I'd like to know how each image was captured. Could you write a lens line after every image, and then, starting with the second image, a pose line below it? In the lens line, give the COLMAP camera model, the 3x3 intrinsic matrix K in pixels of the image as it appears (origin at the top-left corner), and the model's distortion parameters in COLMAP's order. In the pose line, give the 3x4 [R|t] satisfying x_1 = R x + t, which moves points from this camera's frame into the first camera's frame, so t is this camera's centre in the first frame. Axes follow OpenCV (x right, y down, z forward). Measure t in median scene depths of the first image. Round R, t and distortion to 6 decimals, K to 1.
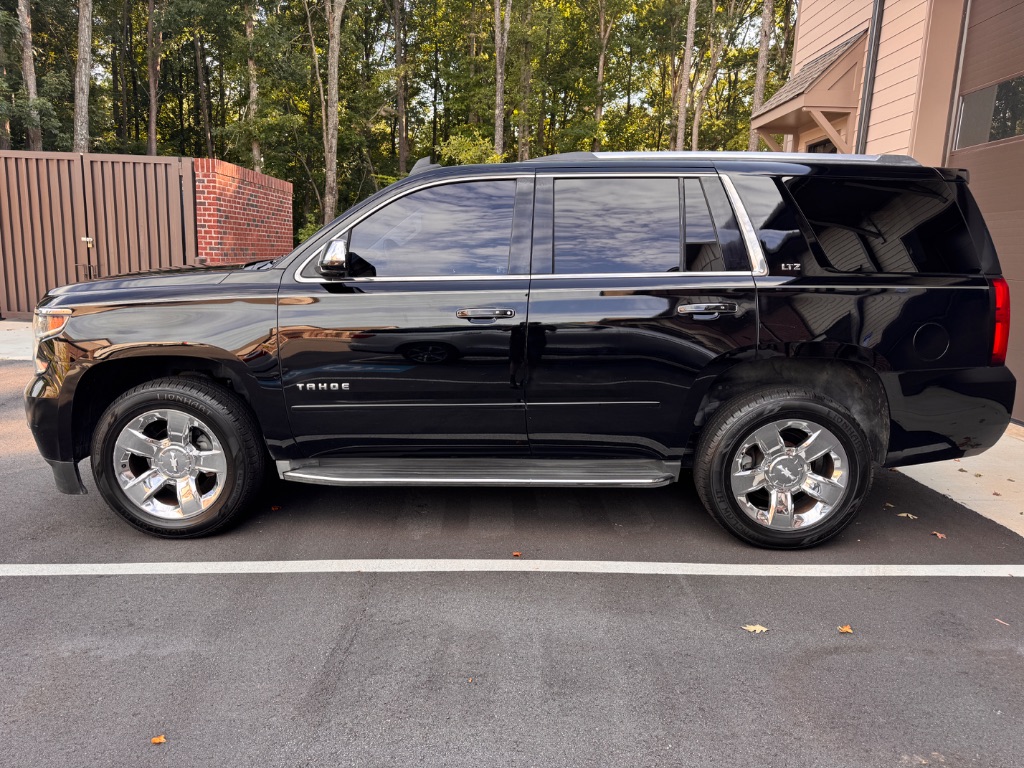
lens RADIAL K [[741.3, 0, 506.4], [0, 741.3, 383.1], [0, 0, 1]] dist [0.063612, -0.072299]
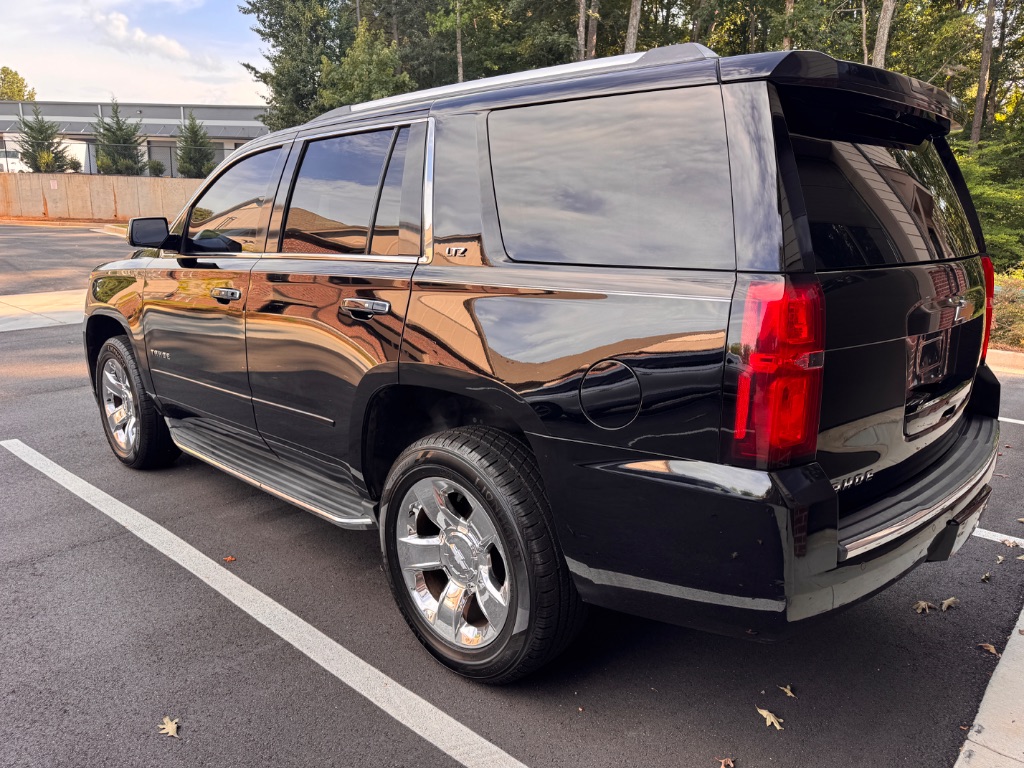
lens RADIAL K [[741.3, 0, 506.4], [0, 741.3, 383.1], [0, 0, 1]] dist [0.063612, -0.072299]
pose [[0.726168, 0.137442, -0.673639, 0.843848], [-0.127132, 0.989761, 0.064895, -0.084443], [0.675661, 0.038516, 0.736206, 0.541538]]
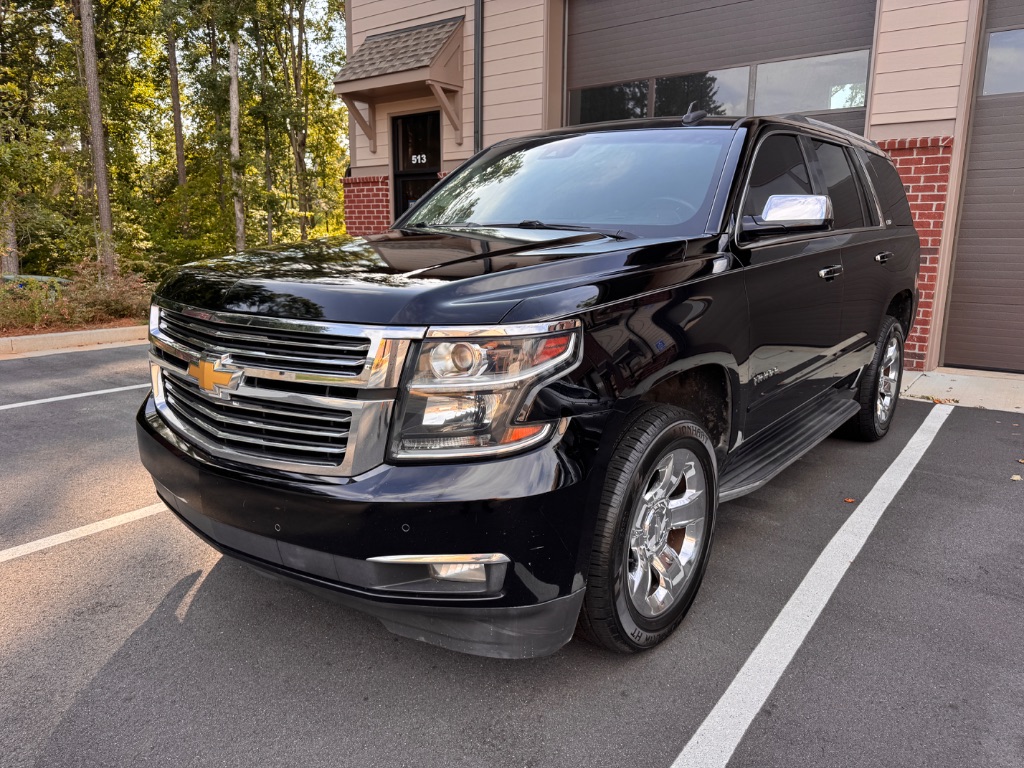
lens RADIAL K [[741.3, 0, 506.4], [0, 741.3, 383.1], [0, 0, 1]] dist [0.063612, -0.072299]
pose [[0.599444, -0.188984, 0.777787, -1.073506], [0.158283, 0.980526, 0.116256, -0.134748], [-0.784611, 0.053421, 0.617683, 0.707506]]
